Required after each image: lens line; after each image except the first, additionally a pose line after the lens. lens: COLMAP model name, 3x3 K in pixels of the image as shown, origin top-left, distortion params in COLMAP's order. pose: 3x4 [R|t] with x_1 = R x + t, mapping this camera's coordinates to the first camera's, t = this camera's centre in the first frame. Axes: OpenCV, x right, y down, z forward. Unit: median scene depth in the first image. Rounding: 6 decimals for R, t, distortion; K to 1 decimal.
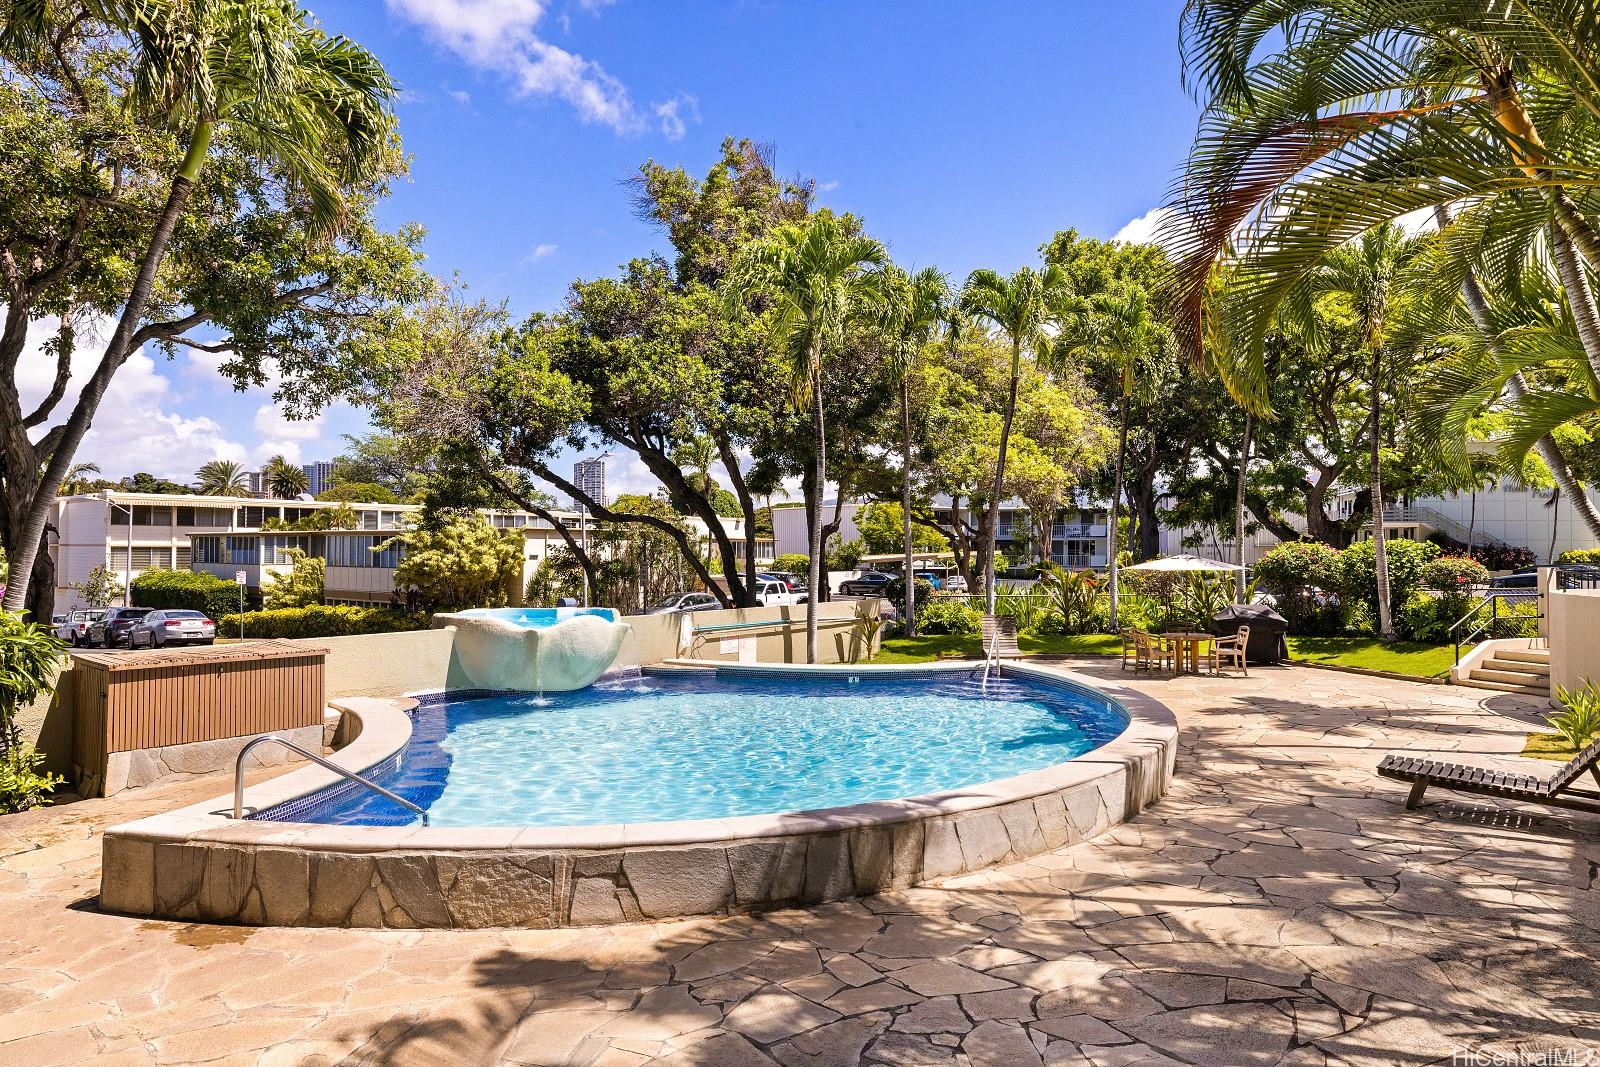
lens RADIAL K [[956.9, 0, 800.0], [0, 956.9, 533.5], [0, 0, 1]] dist [-0.001075, -0.000340]
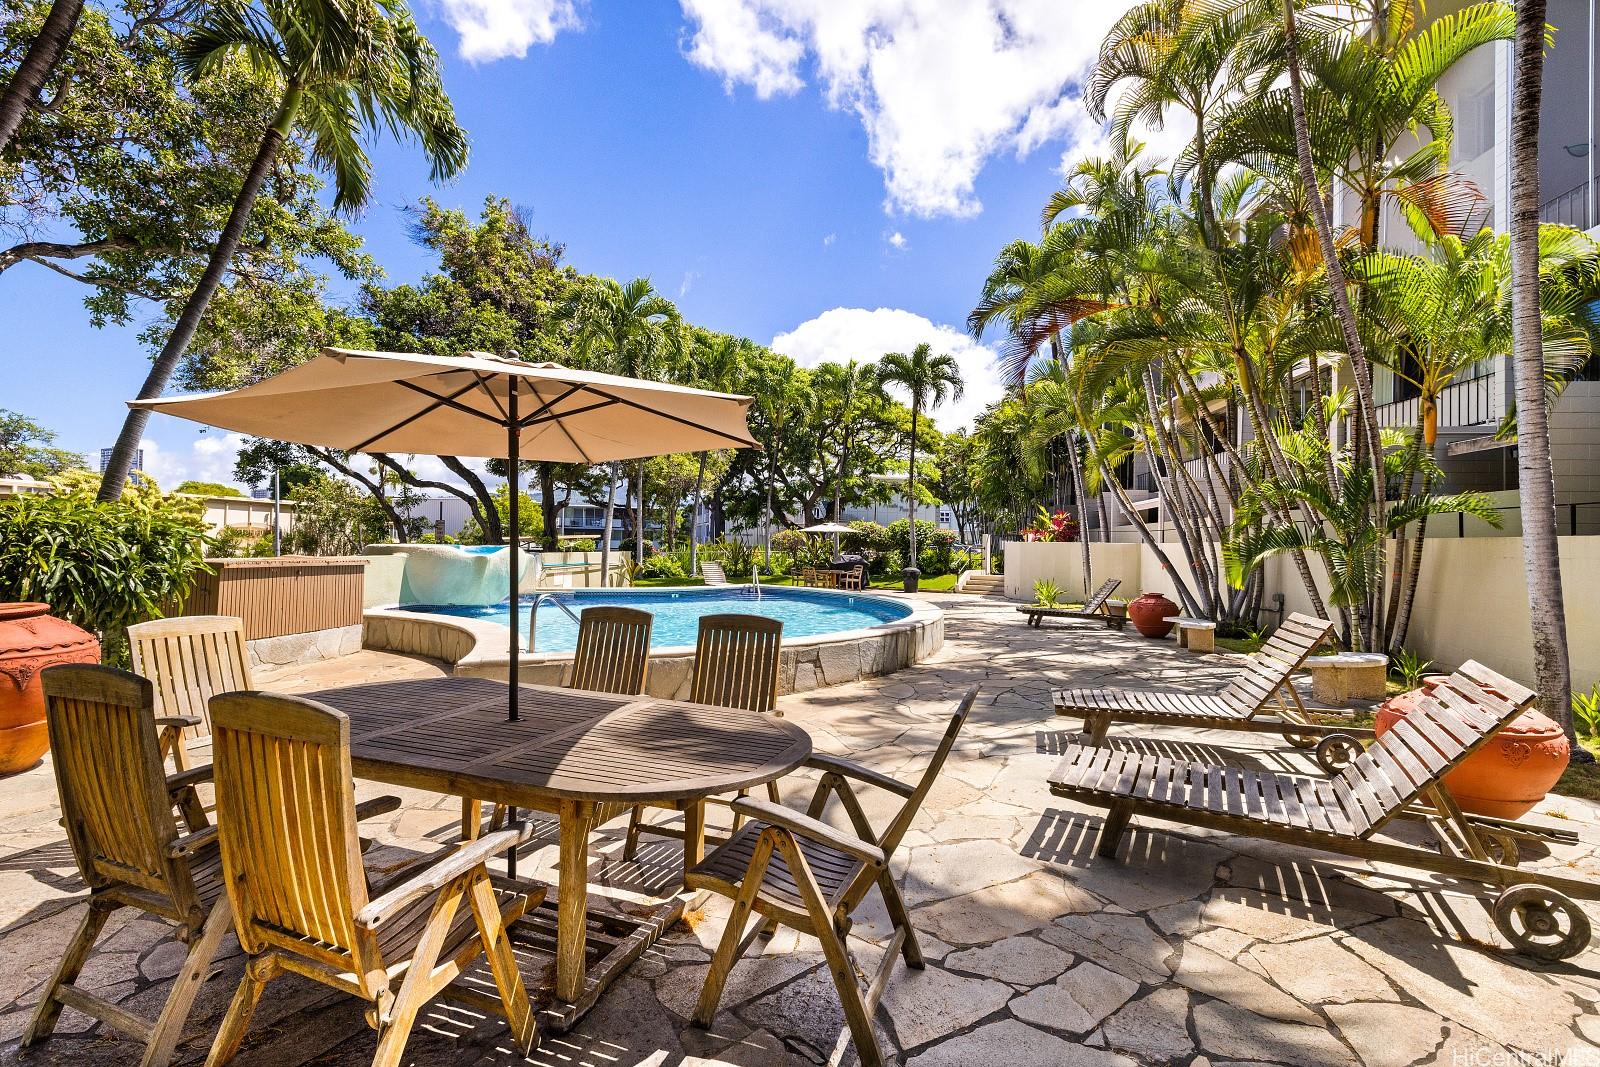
lens RADIAL K [[689.7, 0, 800.0], [0, 689.7, 533.5], [0, 0, 1]] dist [-0.000233, -0.000014]
pose [[0.847830, 0.021496, 0.529833, -0.327619], [-0.023444, 0.999721, -0.003045, 0.051335], [-0.529750, -0.009840, 0.848097, -0.007508]]
